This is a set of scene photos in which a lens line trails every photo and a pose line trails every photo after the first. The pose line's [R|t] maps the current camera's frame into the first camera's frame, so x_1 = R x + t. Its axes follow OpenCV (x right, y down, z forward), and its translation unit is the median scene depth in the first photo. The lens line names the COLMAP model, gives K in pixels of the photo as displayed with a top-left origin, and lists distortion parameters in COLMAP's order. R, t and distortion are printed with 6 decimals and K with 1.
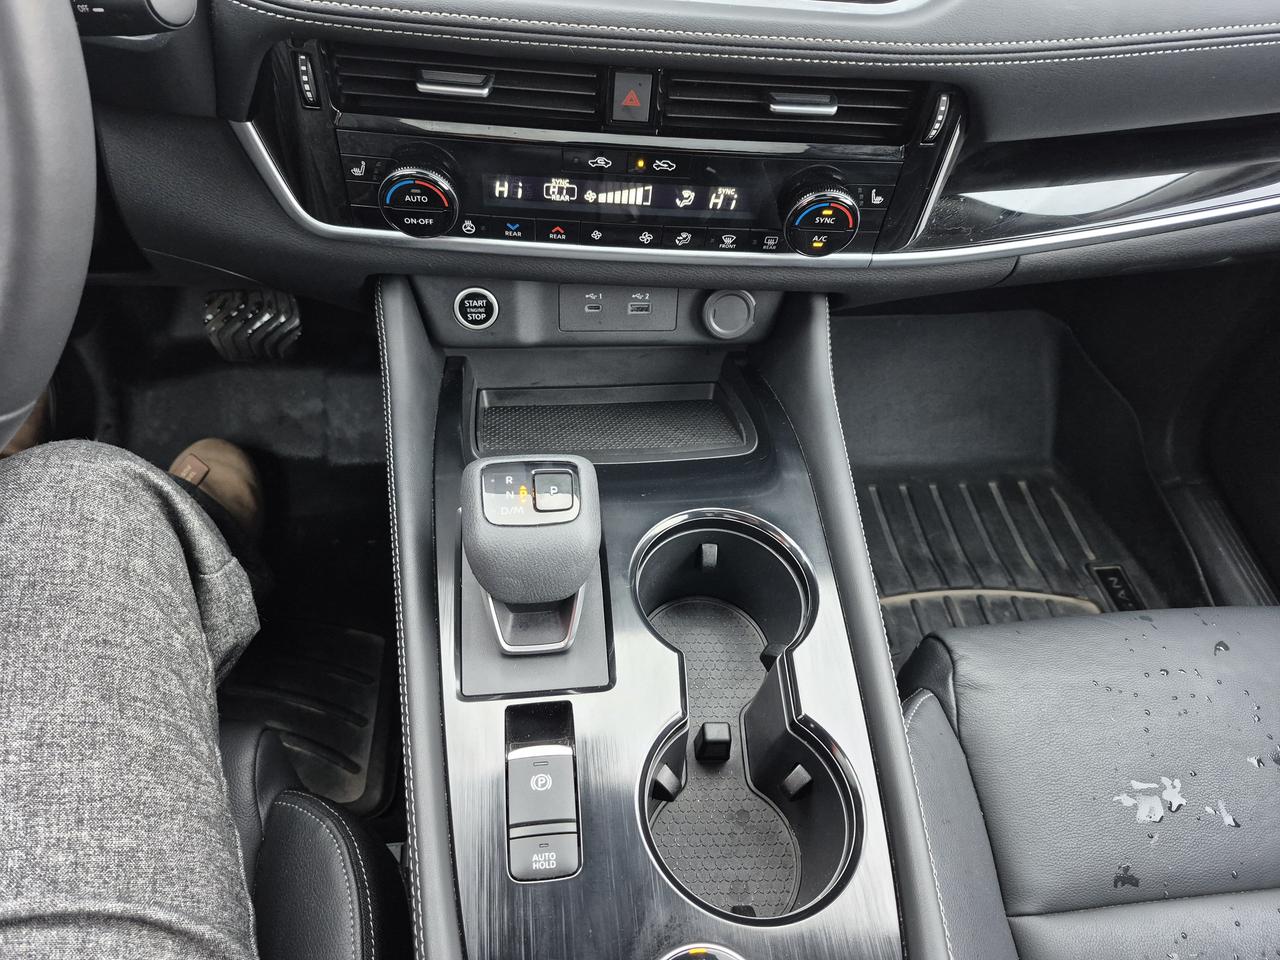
lens RADIAL K [[886.3, 0, 633.9], [0, 886.3, 465.3], [0, 0, 1]] dist [0.048583, -0.049394]
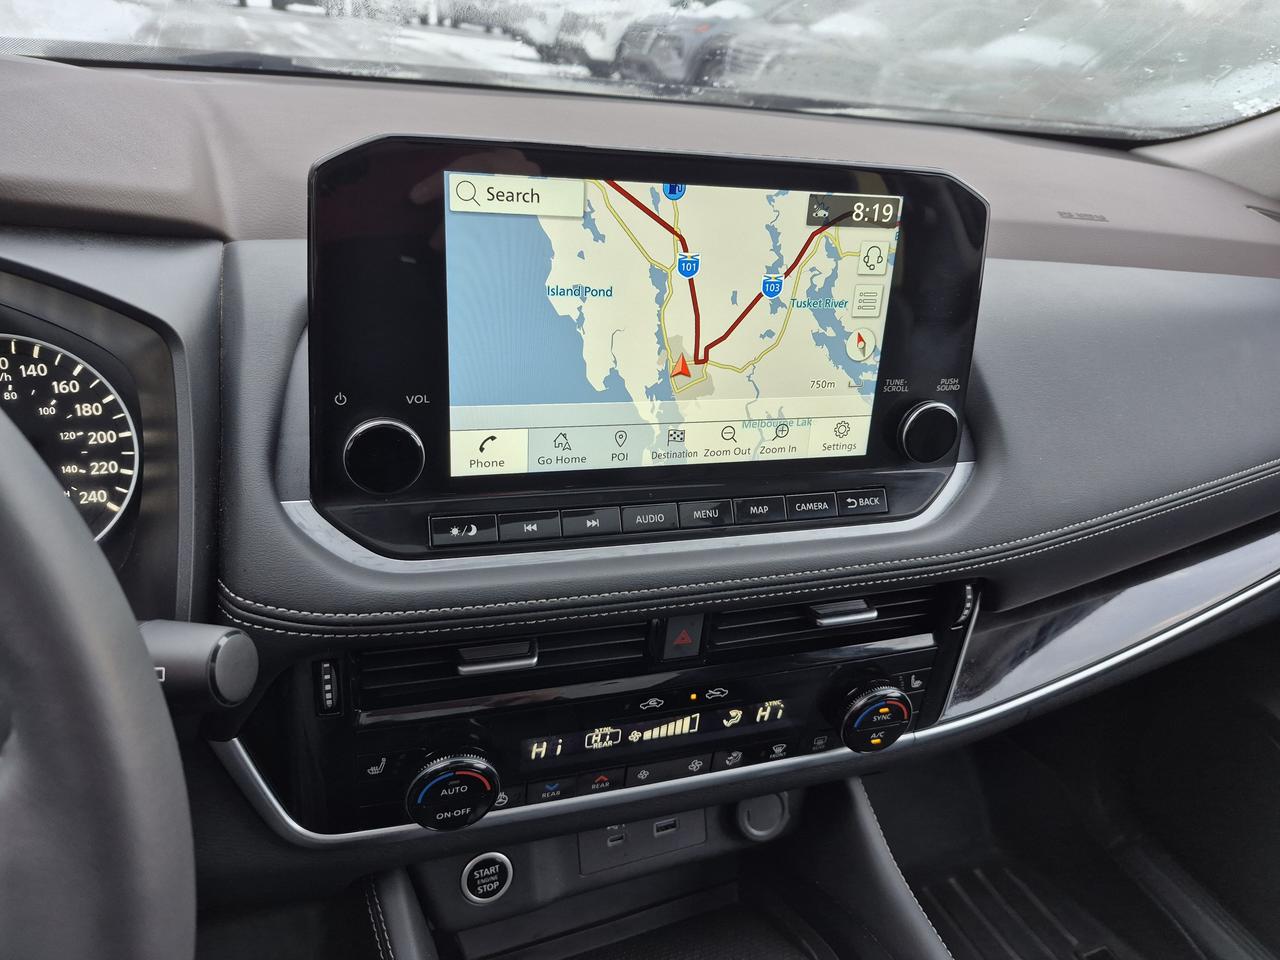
lens RADIAL K [[886.3, 0, 641.5], [0, 886.3, 486.1], [0, 0, 1]] dist [0.048583, -0.049394]
pose [[0.958924, -0.122472, 0.255864, -0.239278], [0.210213, 0.912442, -0.351084, -0.214546], [-0.190463, 0.390448, 0.900707, 0.092056]]
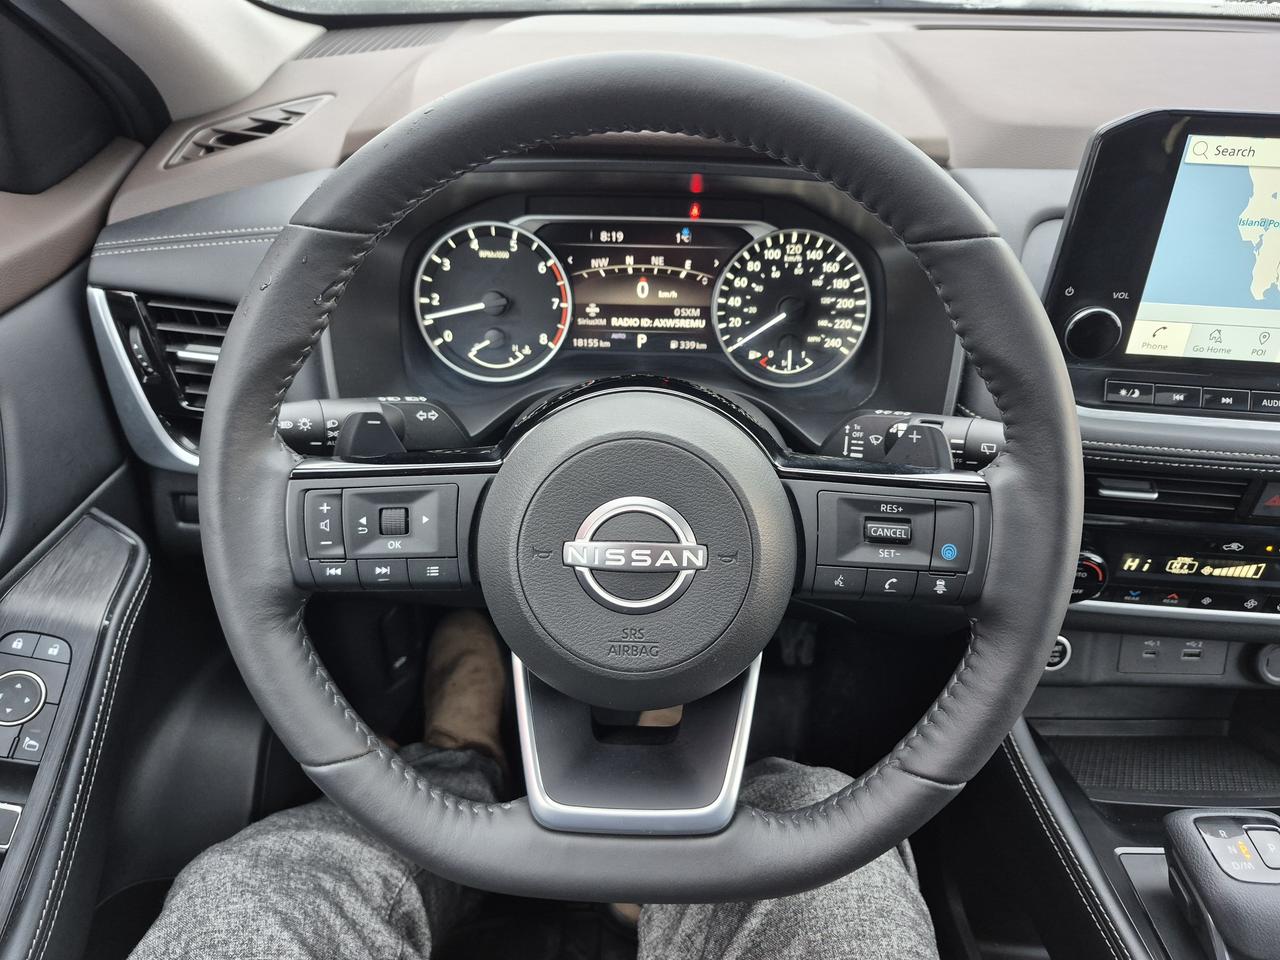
lens RADIAL K [[886.3, 0, 646.9], [0, 886.3, 492.6], [0, 0, 1]] dist [0.048583, -0.049394]
pose [[0.990448, 0.017626, -0.136754, -0.614927], [-0.053094, 0.964072, -0.260281, -0.054130], [0.127253, 0.265056, 0.955799, -0.246734]]
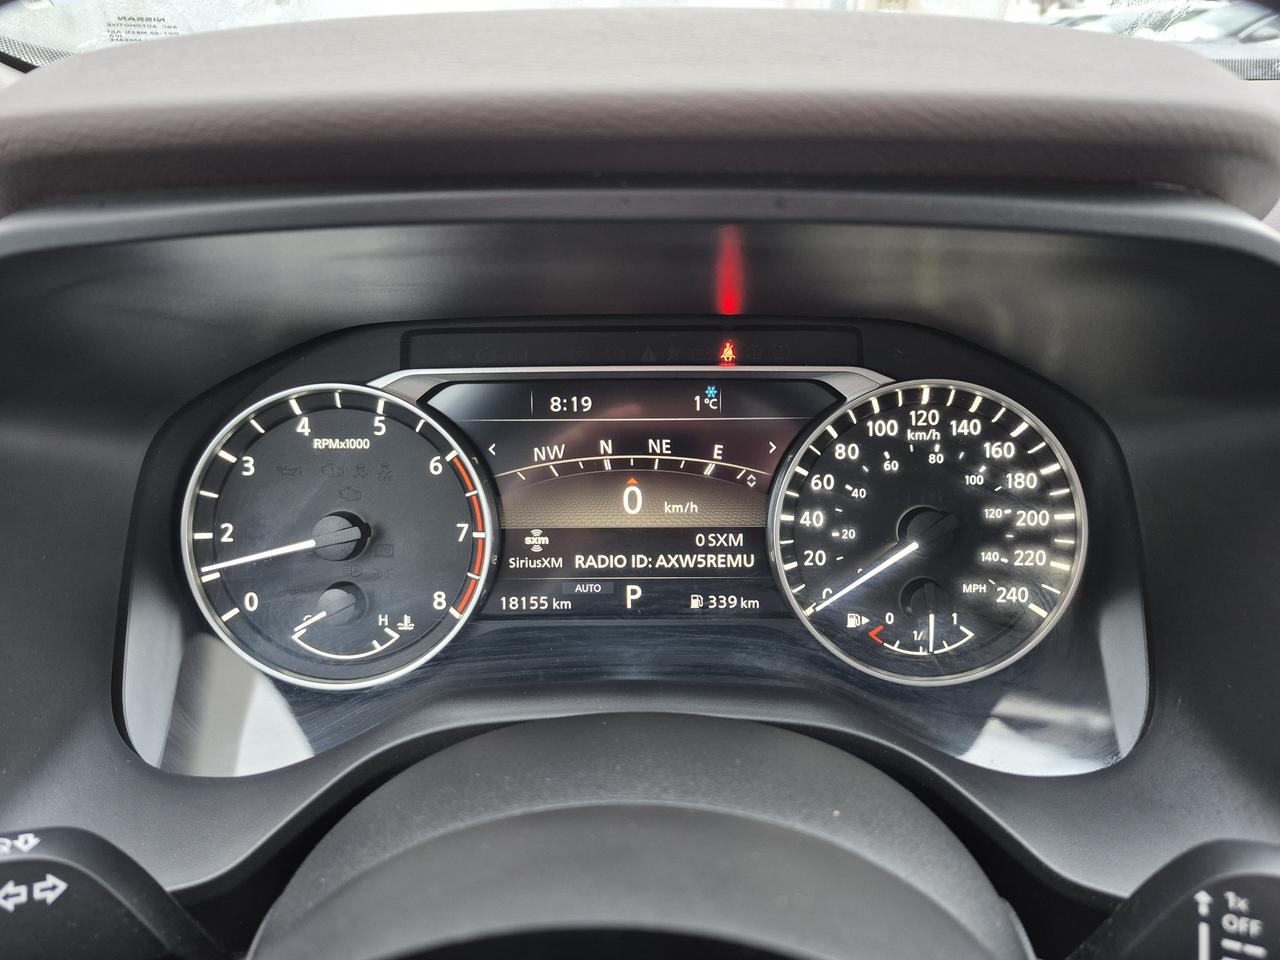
lens RADIAL K [[886.3, 0, 652.7], [0, 886.3, 488.6], [0, 0, 1]] dist [0.048583, -0.049394]
pose [[0.989502, -0.035805, -0.140010, -0.694748], [-0.029065, 0.899720, -0.435498, -0.396334], [0.141563, 0.434995, 0.889235, 0.320155]]
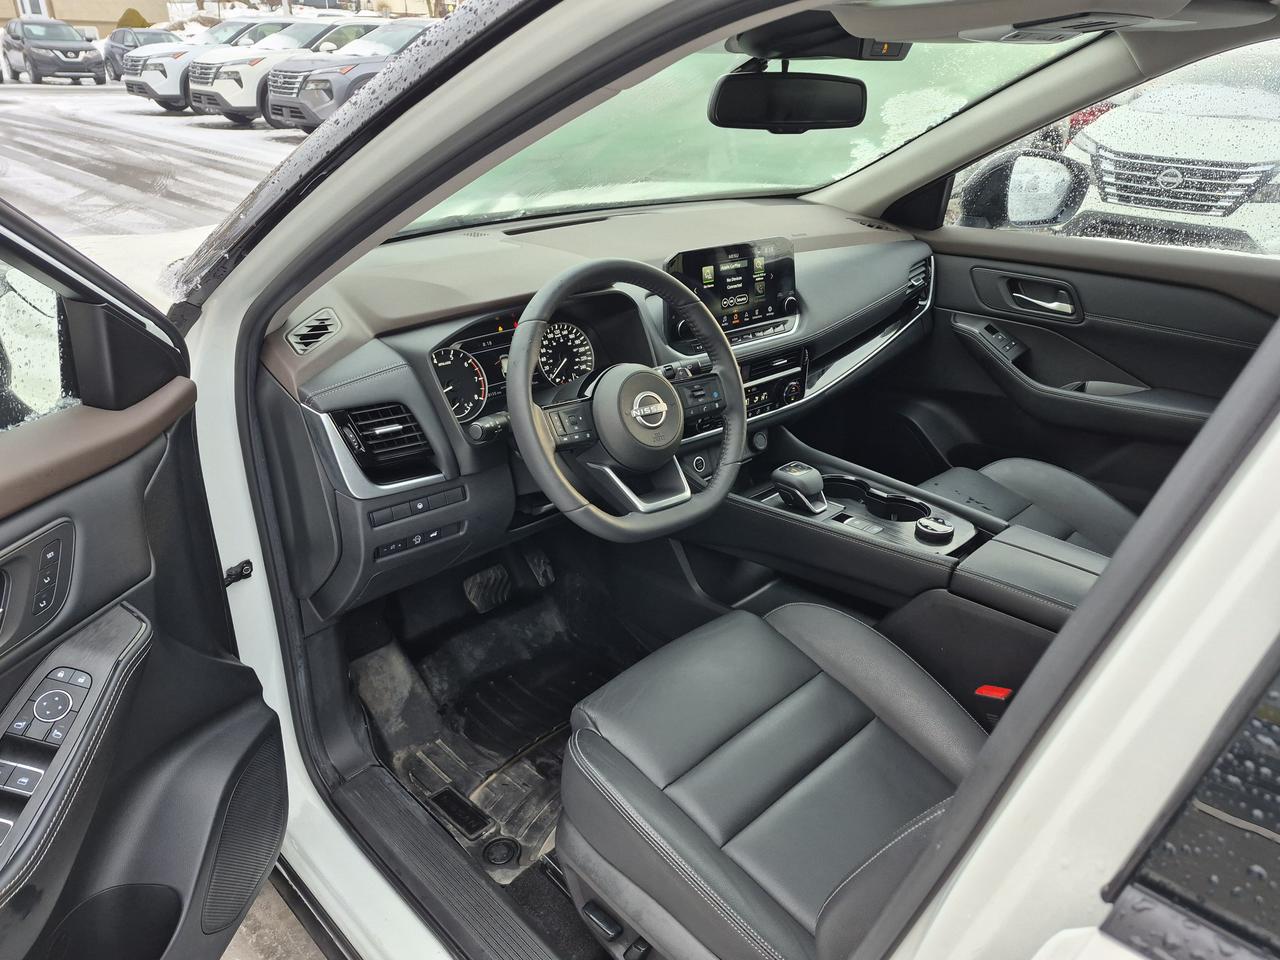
lens RADIAL K [[856.0, 0, 639.0], [0, 856.0, 495.5], [0, 0, 1]] dist [0.049509, -0.012766]
pose [[0.783945, -0.338684, 0.520310, -2.016732], [0.514497, 0.823462, -0.239174, 0.515015], [-0.347451, 0.455197, 0.819801, -1.240942]]
